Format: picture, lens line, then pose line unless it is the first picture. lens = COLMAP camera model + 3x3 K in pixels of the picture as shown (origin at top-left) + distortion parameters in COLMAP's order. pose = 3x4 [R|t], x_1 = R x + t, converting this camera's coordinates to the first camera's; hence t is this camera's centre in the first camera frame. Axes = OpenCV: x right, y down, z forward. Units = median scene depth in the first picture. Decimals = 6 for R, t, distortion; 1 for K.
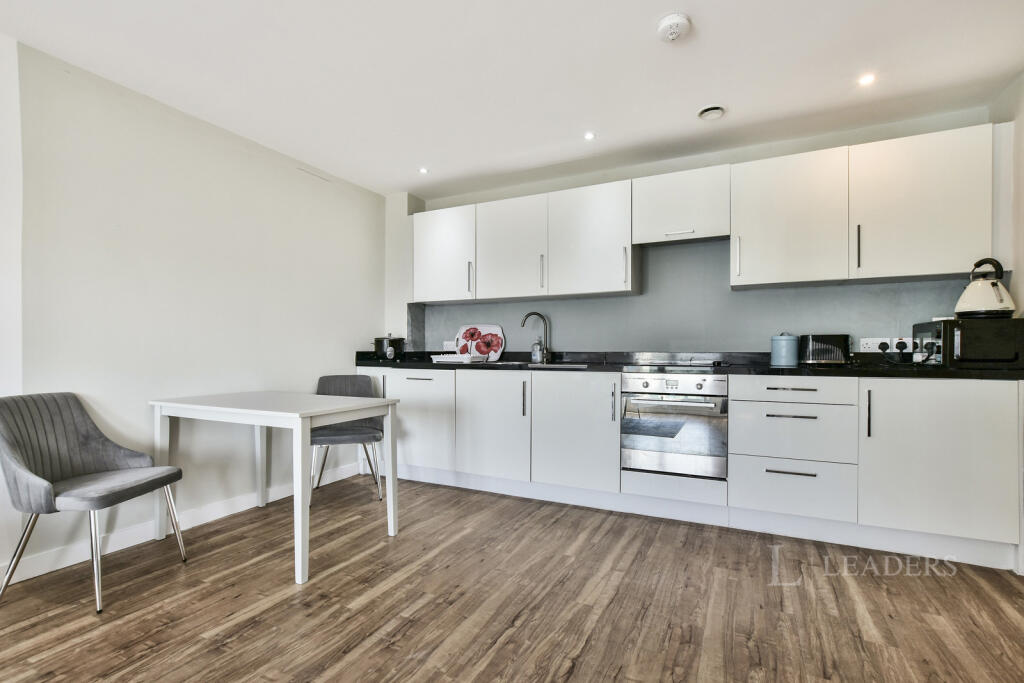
lens RADIAL K [[460.3, 0, 513.4], [0, 460.3, 365.6], [0, 0, 1]] dist [-0.020909, 0.007842]
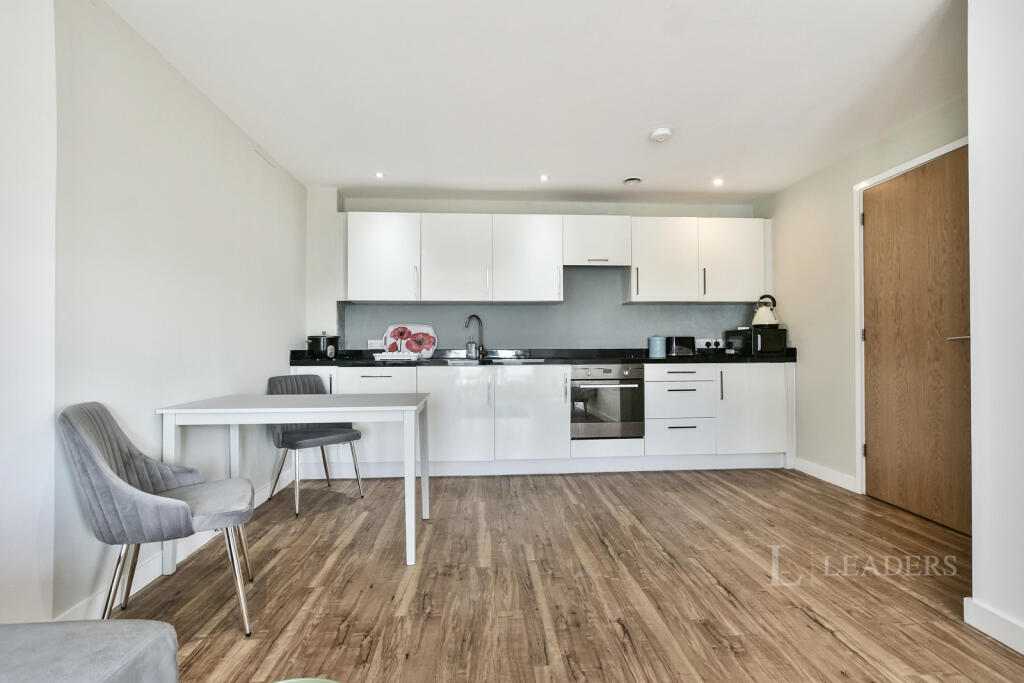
lens RADIAL K [[456.6, 0, 508.8], [0, 456.6, 357.2], [0, 0, 1]] dist [-0.017342, 0.008291]
pose [[0.870358, -0.013800, 0.492226, -0.564866], [0.021770, 0.999708, -0.010467, 0.004038], [-0.491938, 0.019826, 0.870405, -0.037490]]
